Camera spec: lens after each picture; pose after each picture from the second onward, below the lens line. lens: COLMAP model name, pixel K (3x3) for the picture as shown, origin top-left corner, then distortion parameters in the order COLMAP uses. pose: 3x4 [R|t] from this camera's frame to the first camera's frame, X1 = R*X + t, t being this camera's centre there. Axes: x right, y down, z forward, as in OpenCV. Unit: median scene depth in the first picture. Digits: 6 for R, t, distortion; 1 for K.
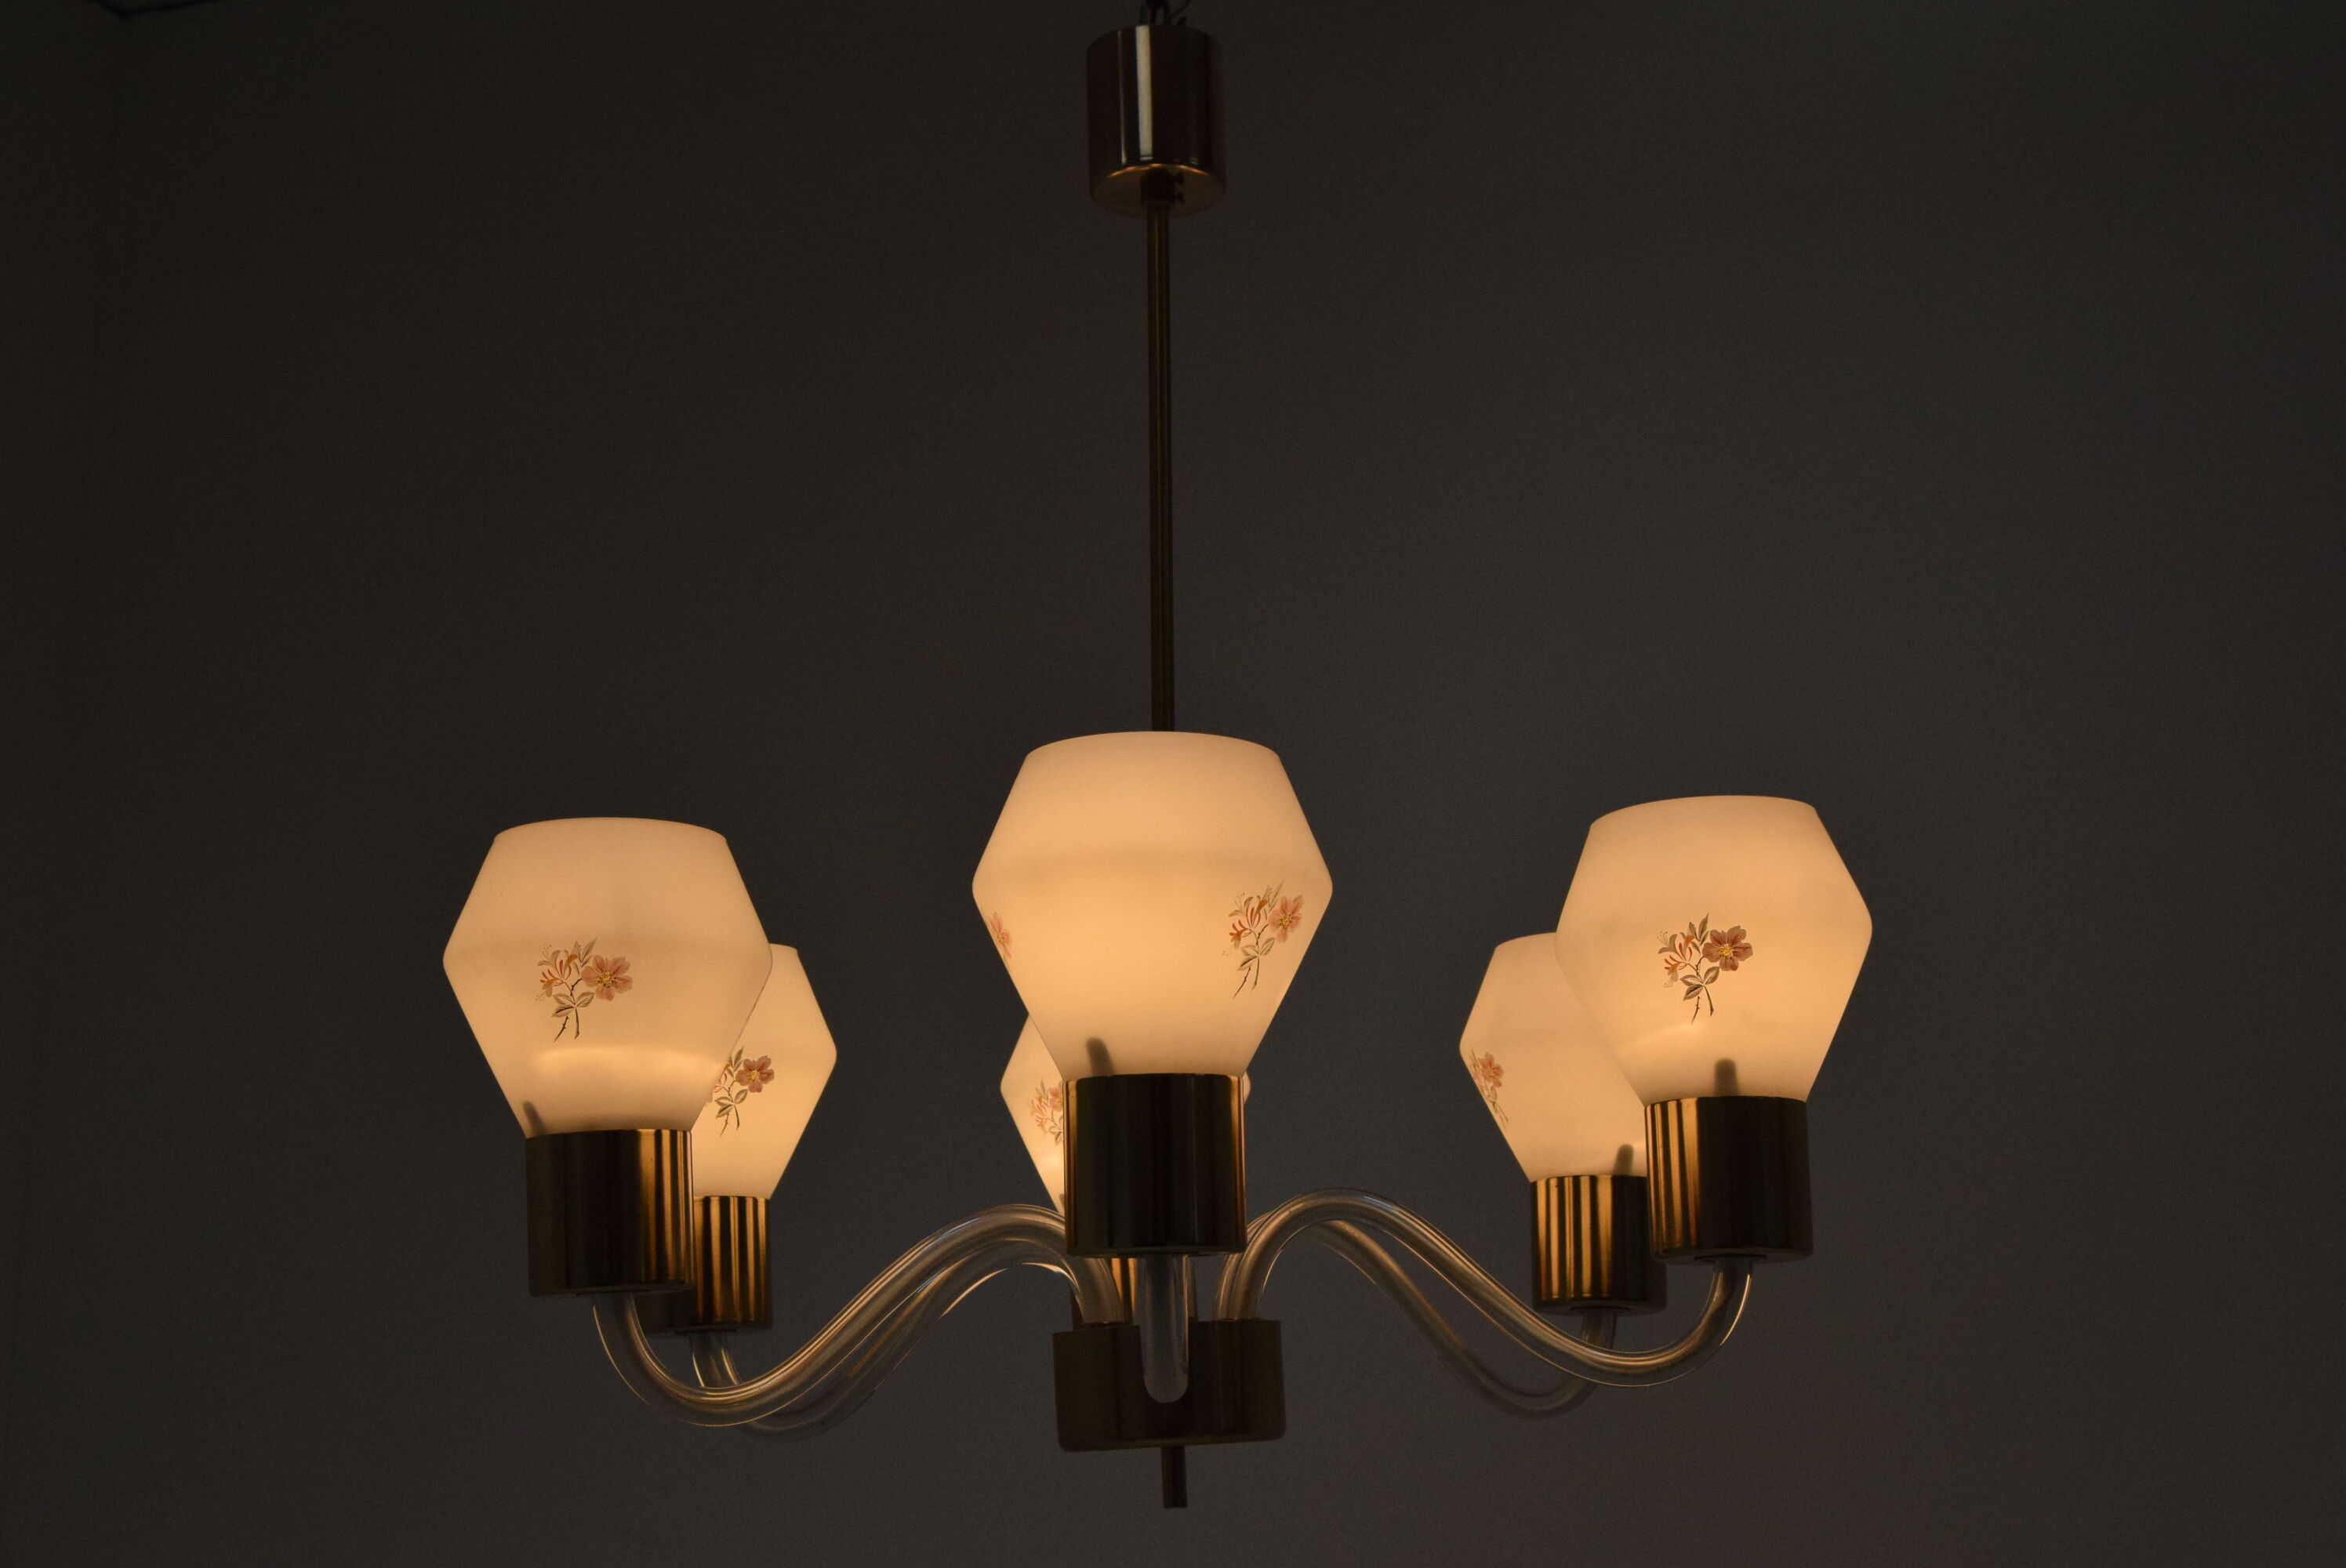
lens RADIAL K [[2654.4, 0, 1178.8], [0, 2654.4, 796.0], [0, 0, 1]] dist [0.015569, 0.000000]
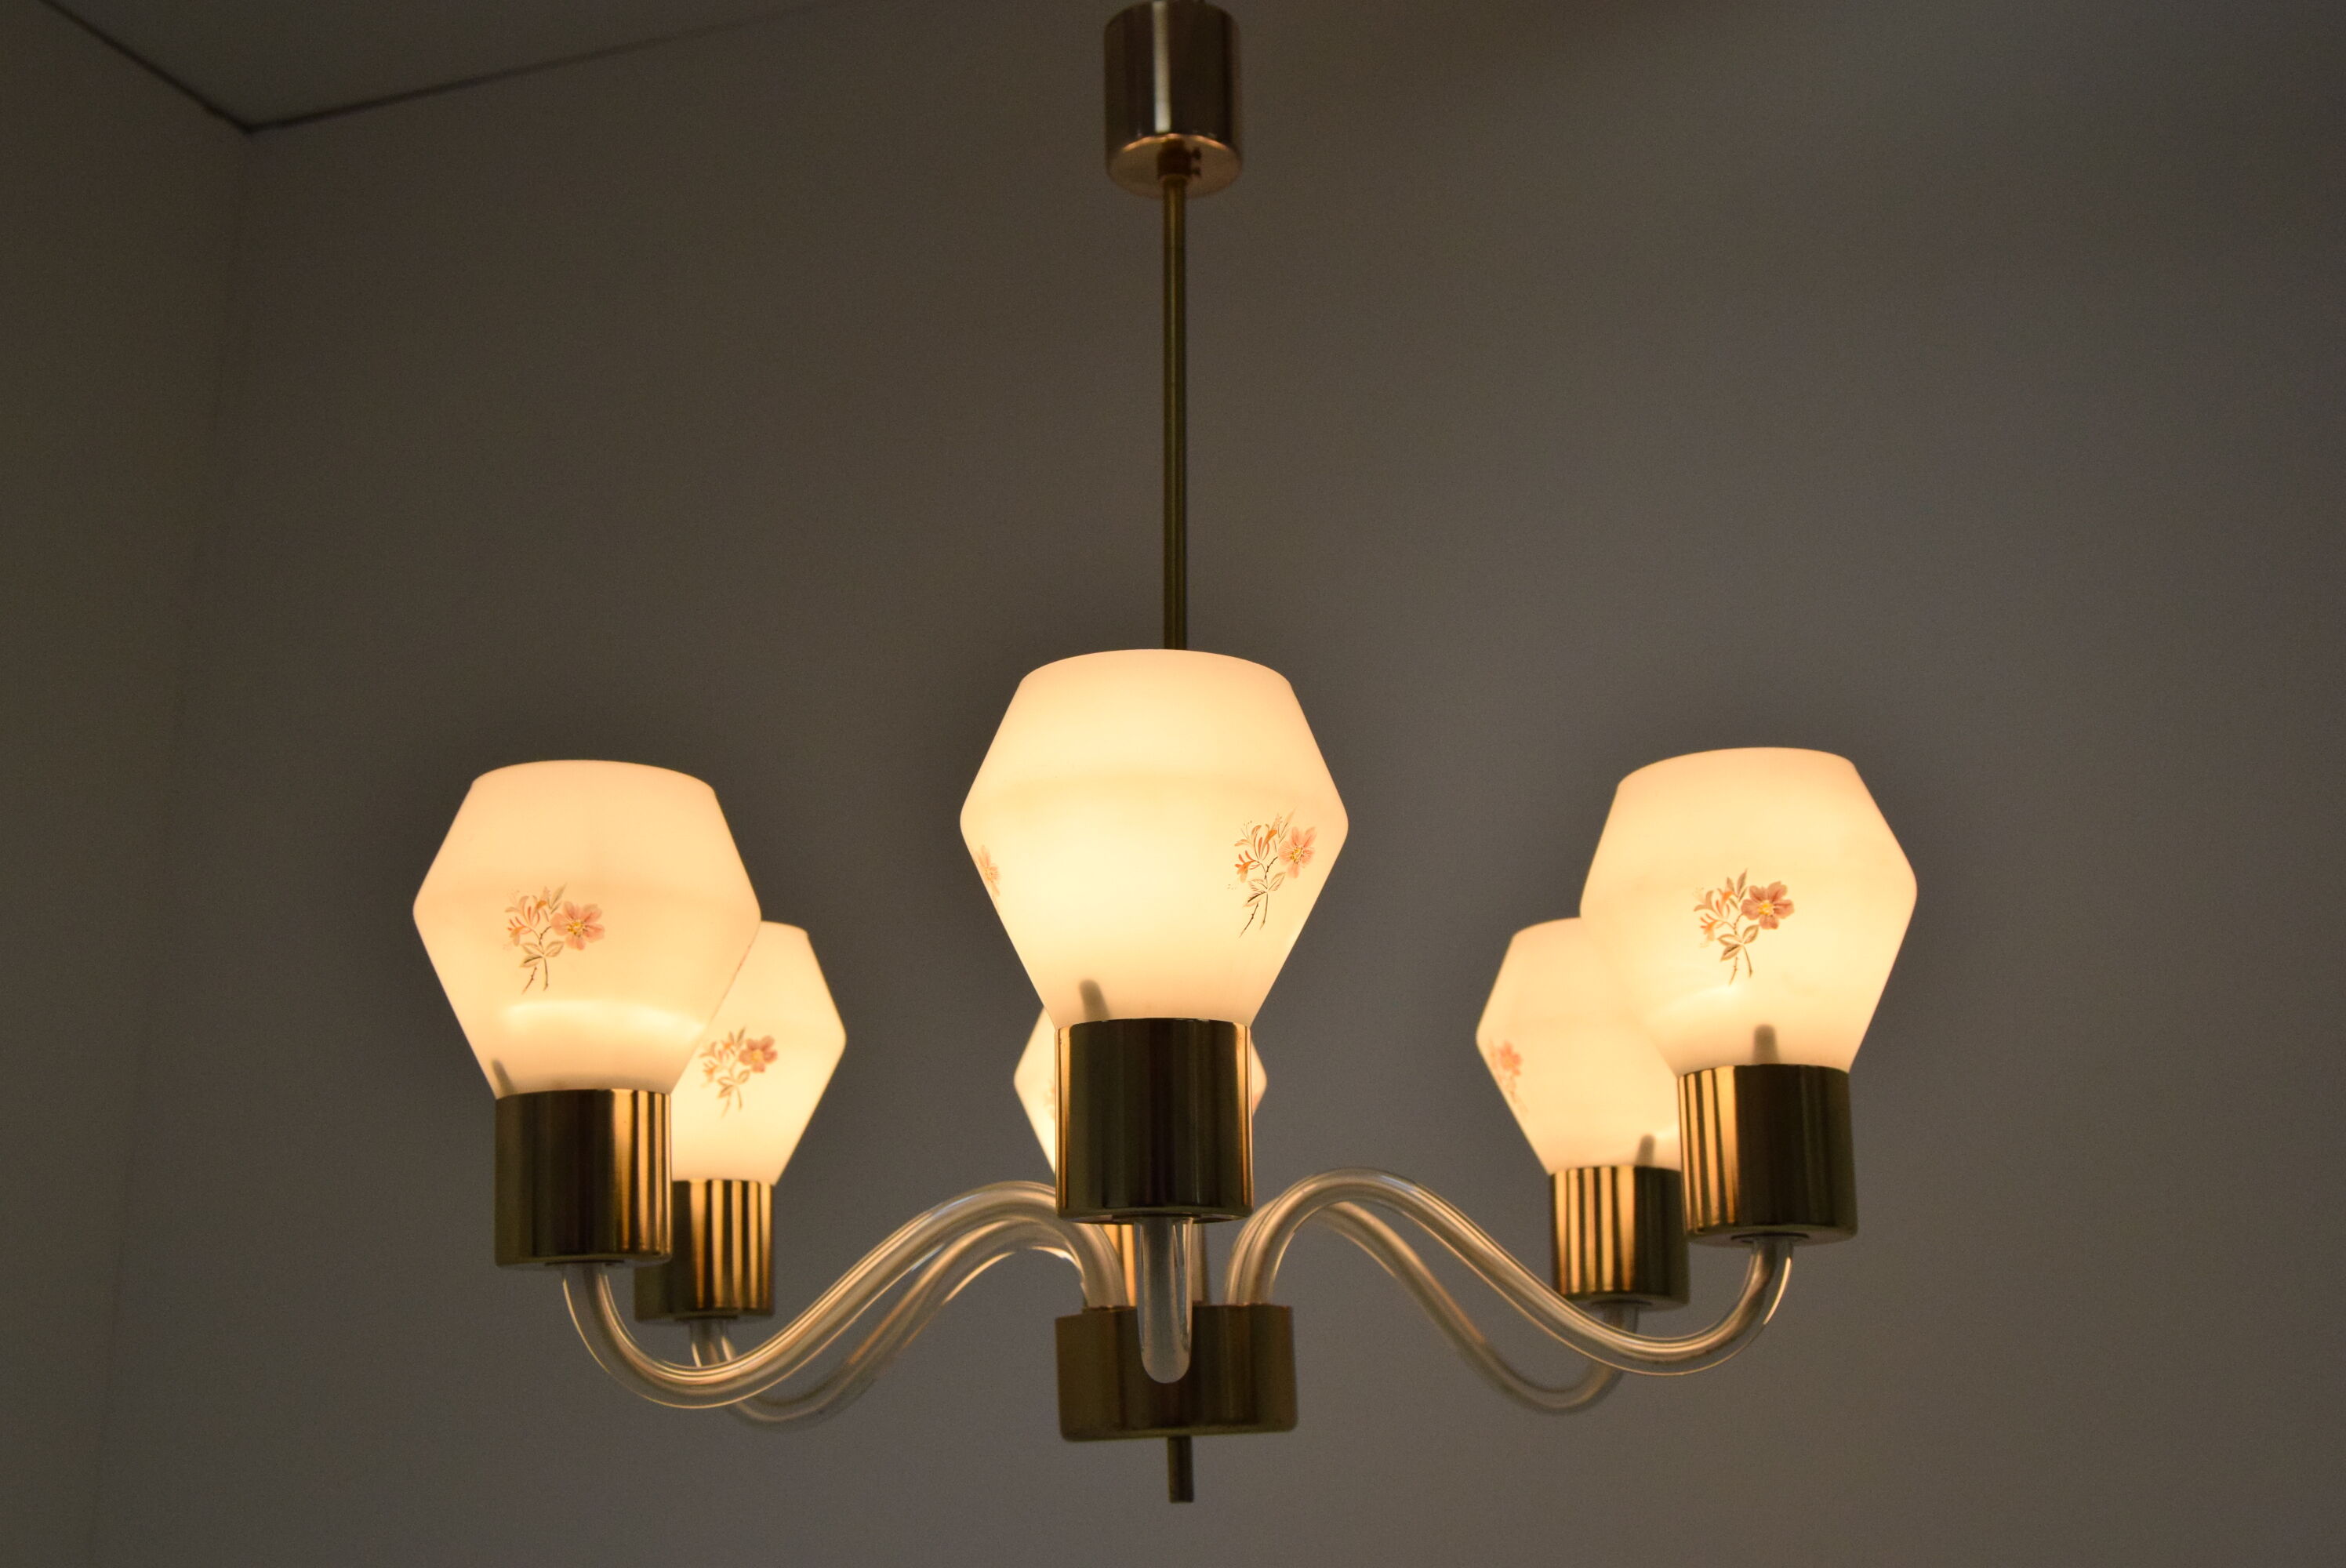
lens RADIAL K [[2401.9, 0, 1178.2], [0, 2401.9, 784.4], [0, 0, 1]] dist [-0.001370, 0.000000]
pose [[0.999892, 0.004778, -0.013877, 0.009096], [-0.005277, 0.999331, -0.036187, 0.046155], [0.013695, 0.036256, 0.999249, 0.143375]]
